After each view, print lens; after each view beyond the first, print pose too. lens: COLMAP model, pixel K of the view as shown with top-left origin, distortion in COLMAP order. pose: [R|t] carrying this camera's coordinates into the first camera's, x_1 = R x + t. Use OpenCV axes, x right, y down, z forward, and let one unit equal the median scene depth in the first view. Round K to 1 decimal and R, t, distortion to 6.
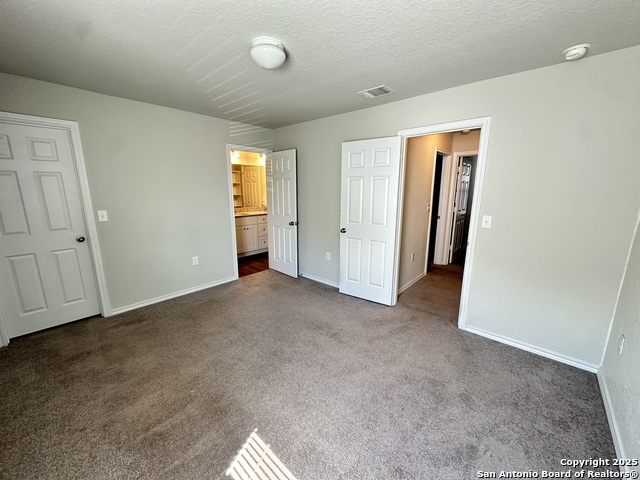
lens RADIAL K [[255.1, 0, 320.0], [0, 255.1, 239.0], [0, 0, 1]] dist [-0.000588, 0.000011]
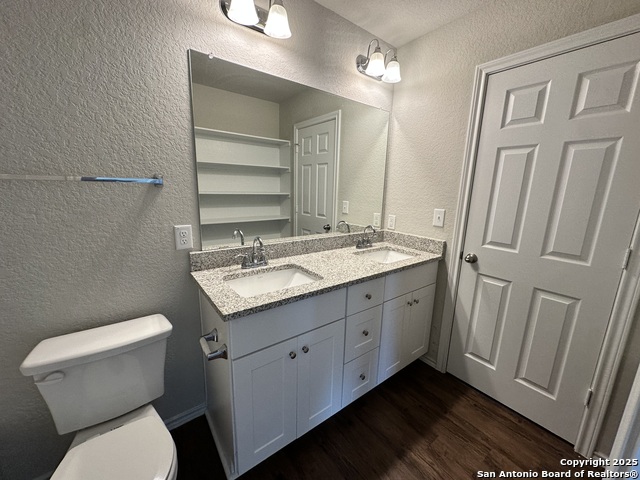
lens RADIAL K [[256.4, 0, 319.4], [0, 256.4, 240.1], [0, 0, 1]] dist [-0.002011, 0.000018]
pose [[0.980885, 0.063286, -0.184009, -0.421583], [-0.063117, 0.997983, 0.006781, -0.246057], [0.184067, 0.004963, 0.982901, 1.400033]]
